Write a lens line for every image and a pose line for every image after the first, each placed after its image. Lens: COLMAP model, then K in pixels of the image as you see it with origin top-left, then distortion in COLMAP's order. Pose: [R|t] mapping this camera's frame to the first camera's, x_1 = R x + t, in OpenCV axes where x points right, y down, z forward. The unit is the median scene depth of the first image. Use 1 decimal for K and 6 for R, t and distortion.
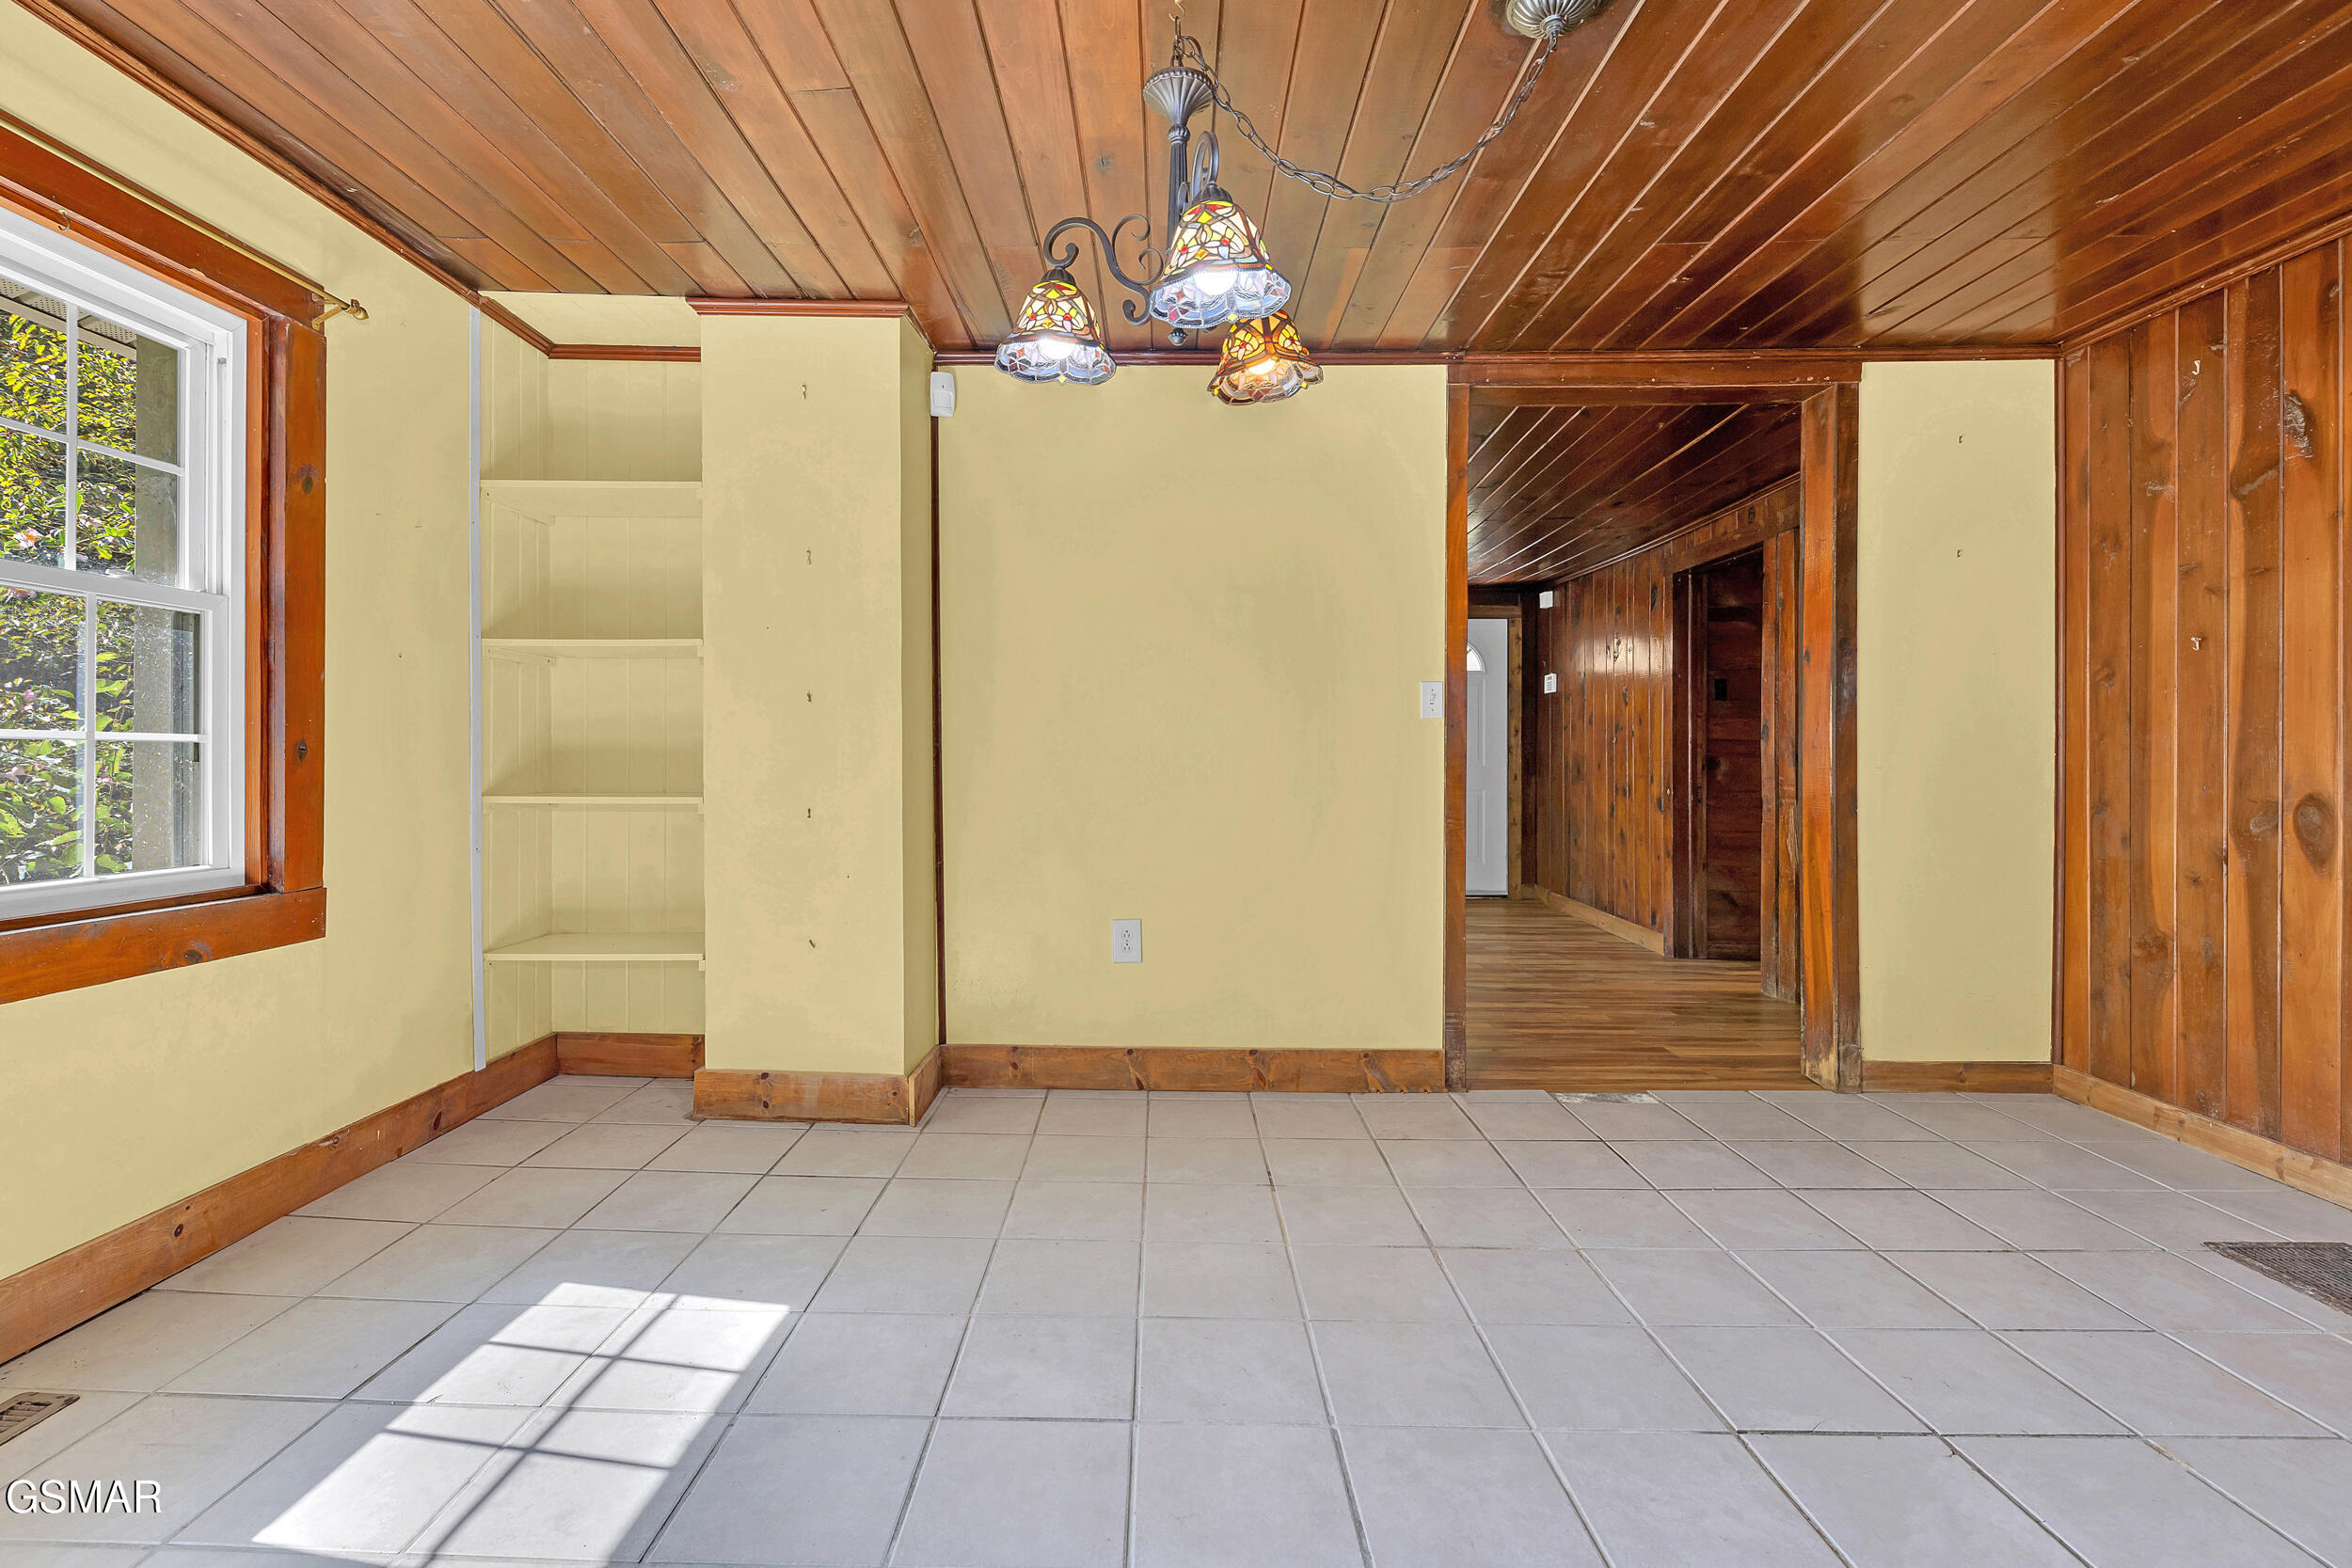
lens RADIAL K [[1042.4, 0, 1151.9], [0, 1042.4, 764.3], [0, 0, 1]] dist [0.002563, -0.000724]
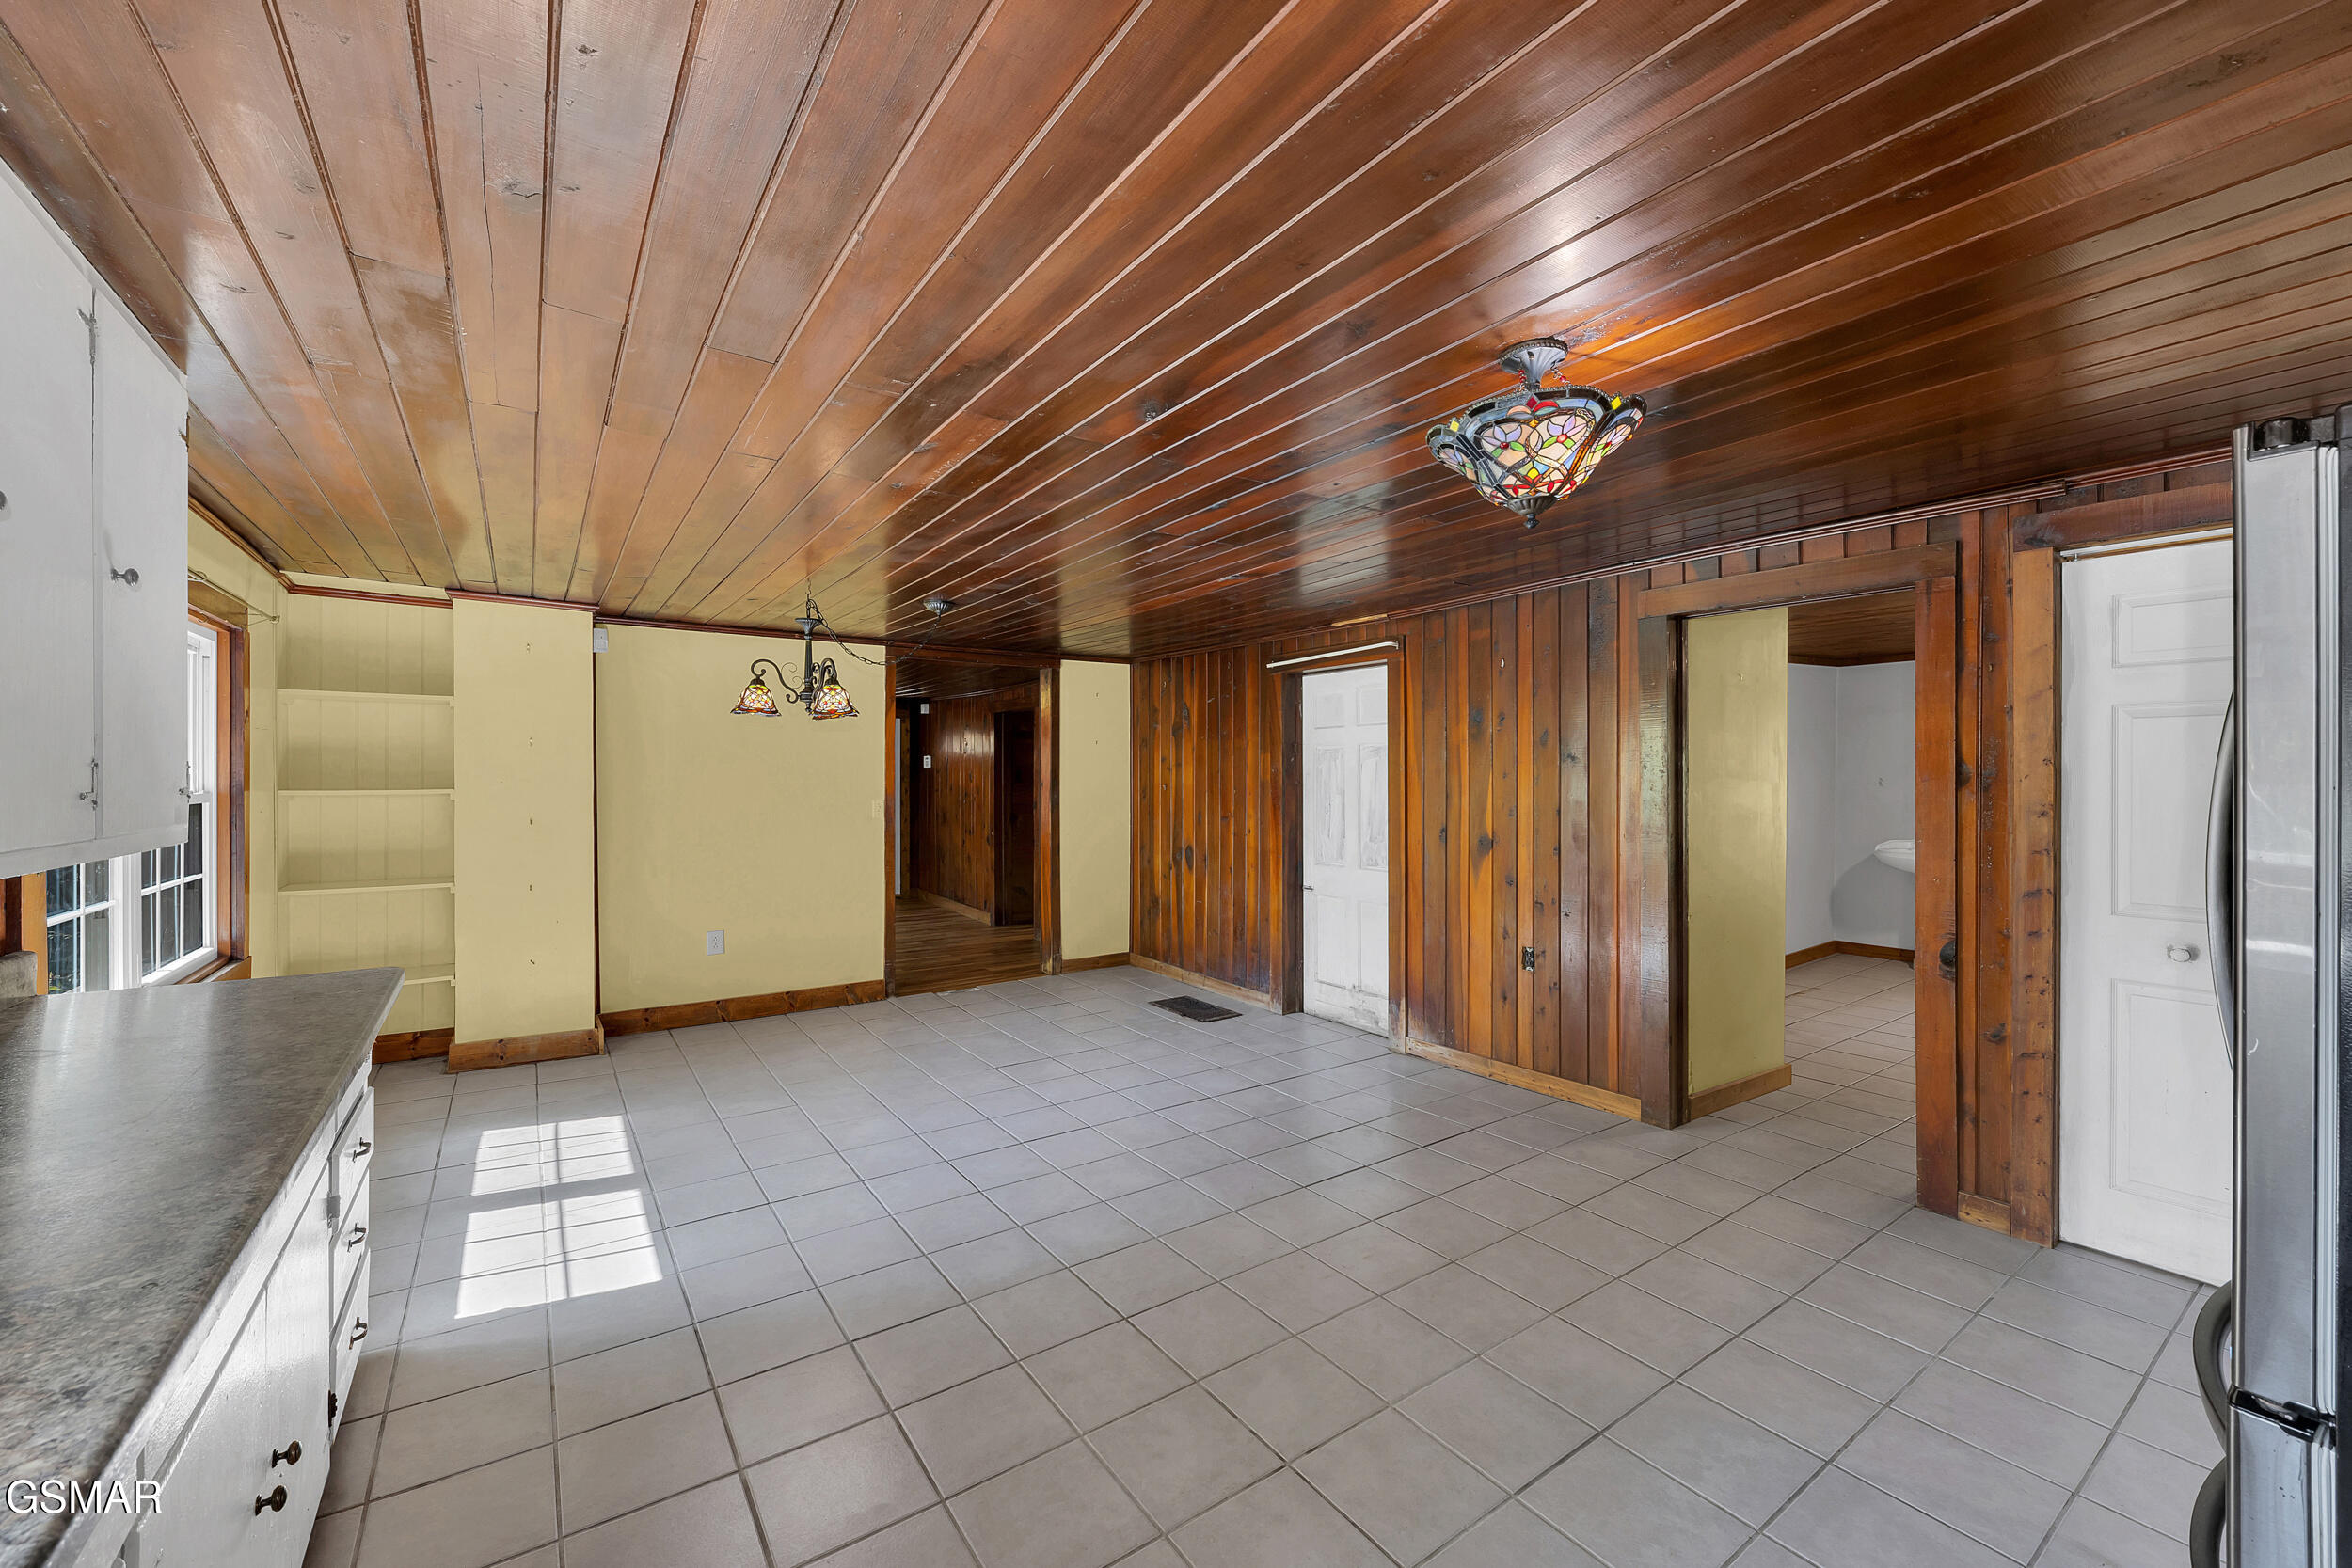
lens RADIAL K [[919.0, 0, 1151.3], [0, 919.0, 782.3], [0, 0, 1]] dist [0.007085, -0.001229]
pose [[0.817564, -0.005388, 0.575812, -0.360293], [0.001694, 0.999974, 0.006952, -0.136941], [-0.575835, -0.004709, 0.817552, -0.849520]]
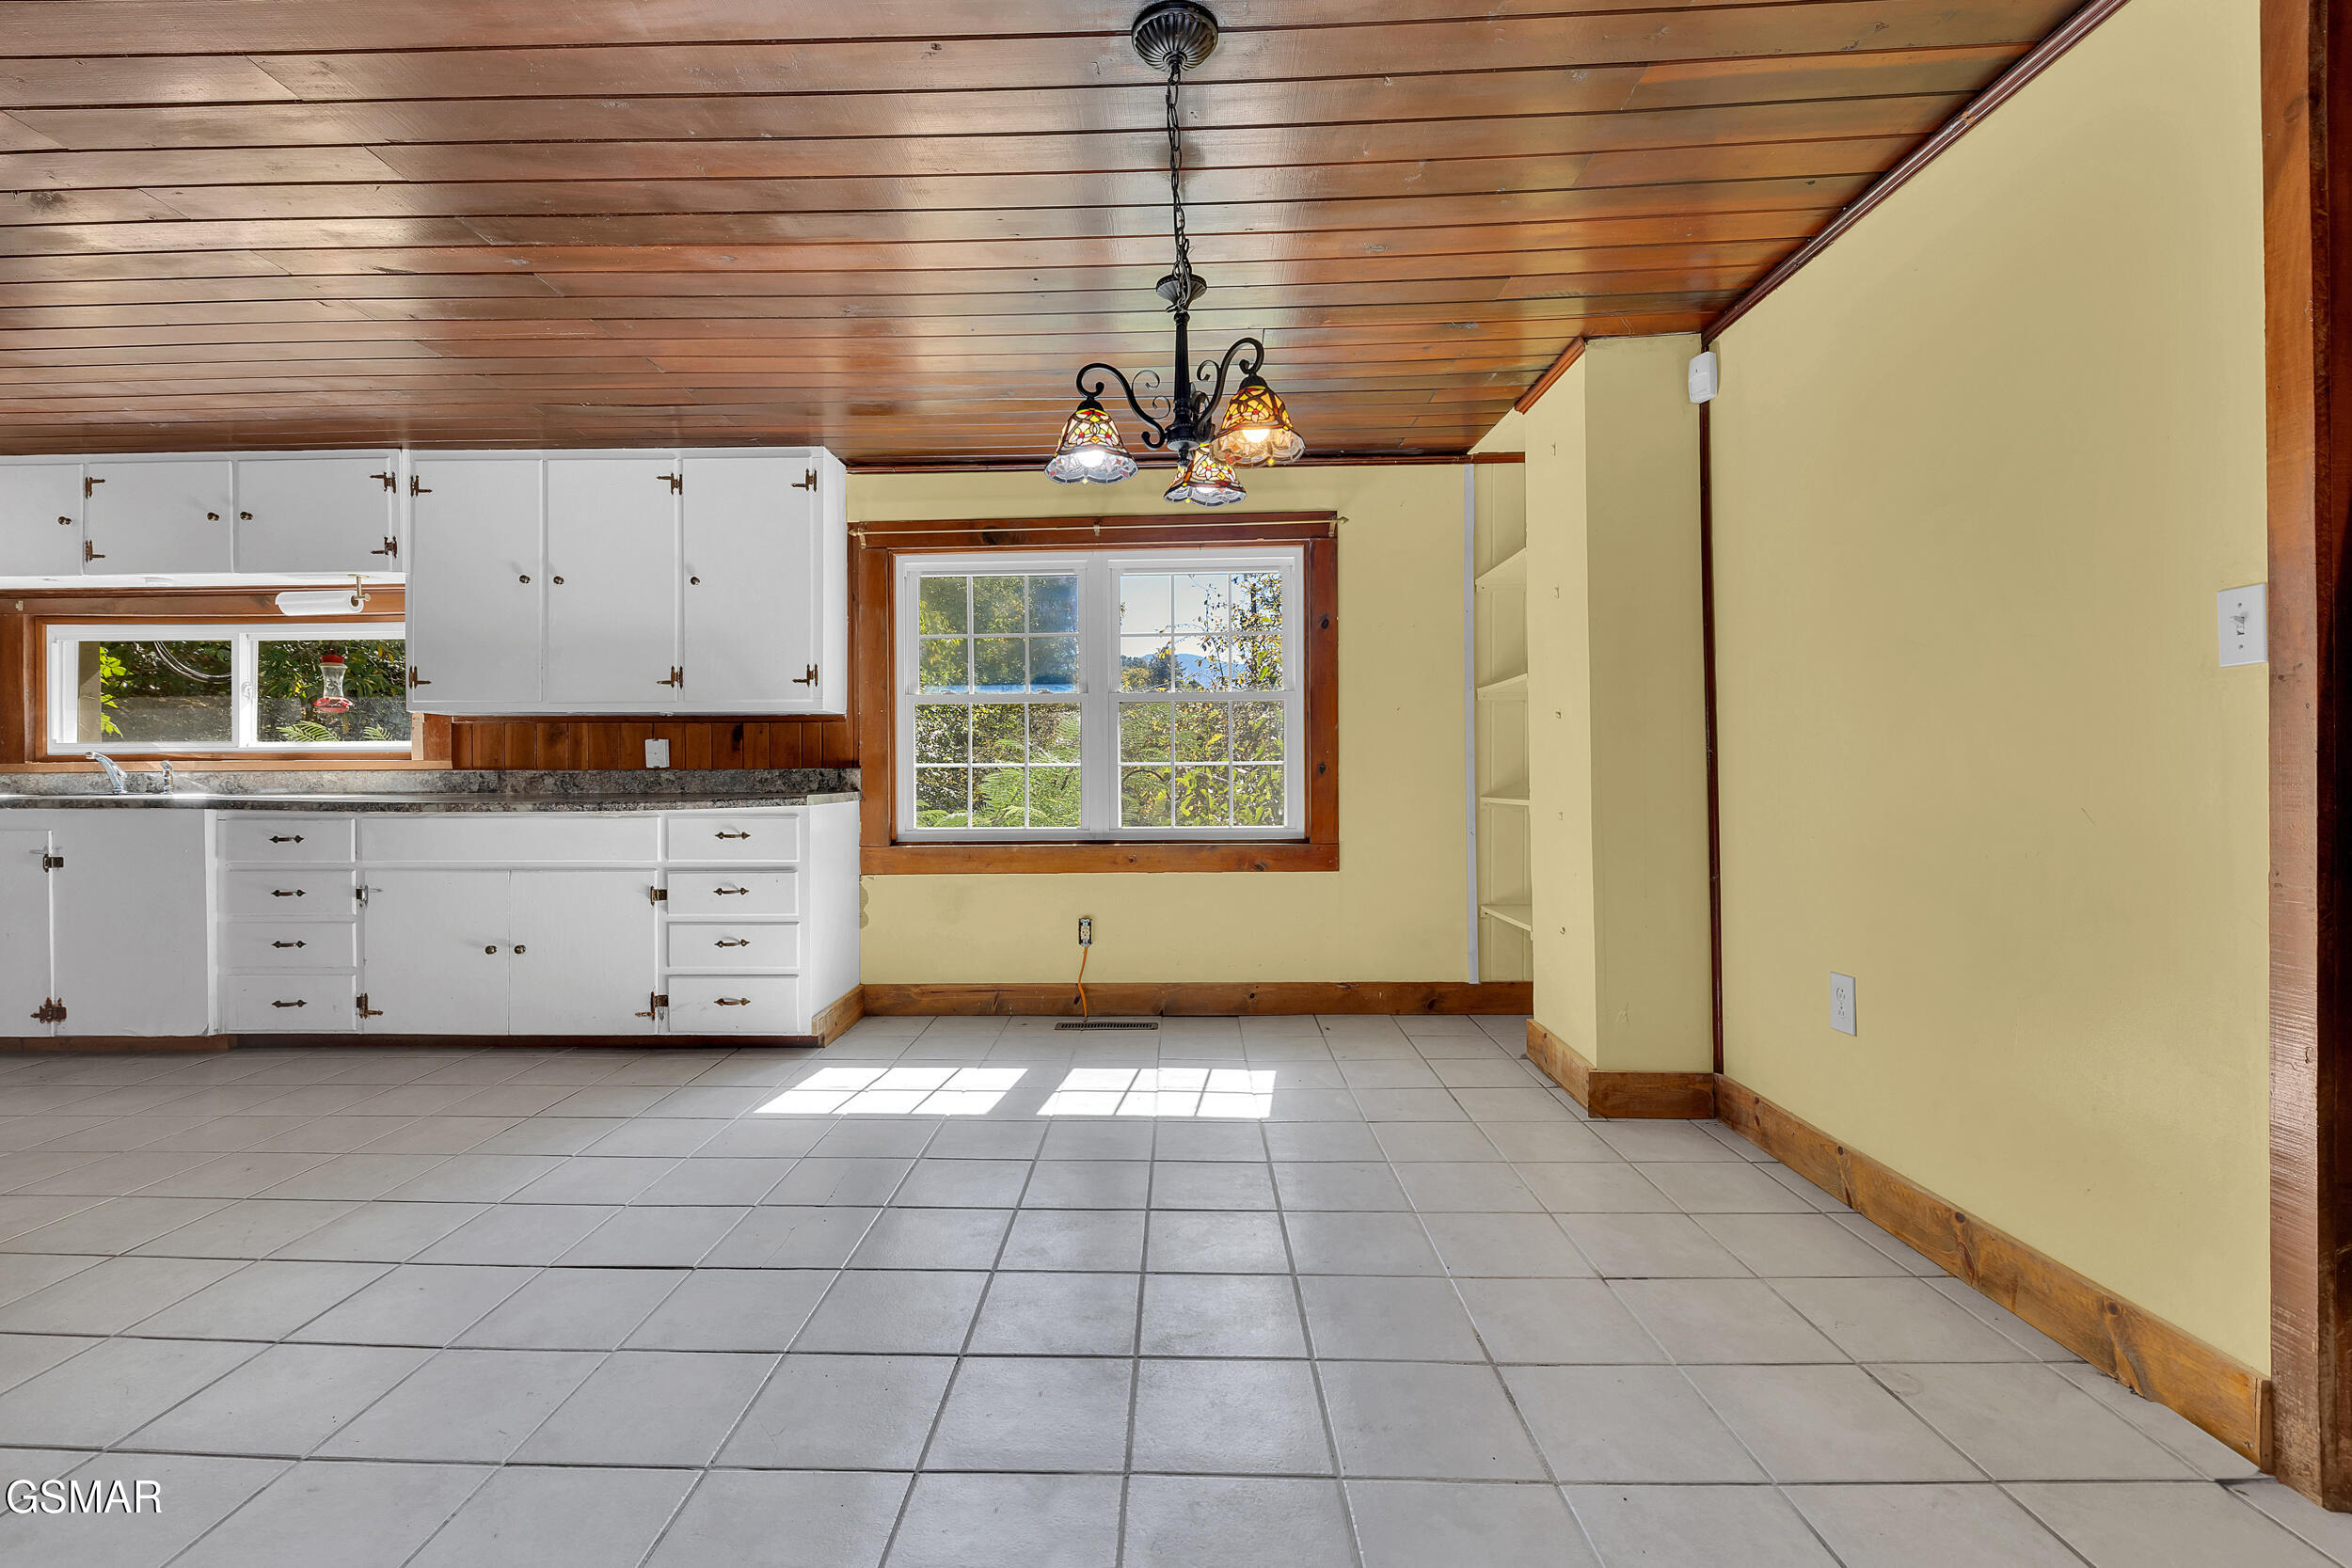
lens RADIAL K [[1042.4, 0, 1160.8], [0, 1042.4, 783.6], [0, 0, 1]] dist [0.002563, -0.000724]
pose [[-0.007524, 0.000663, -0.999971, 0.800278], [0.004727, 0.999989, 0.000628, 0.008476], [0.999961, -0.004722, -0.007527, 0.557848]]
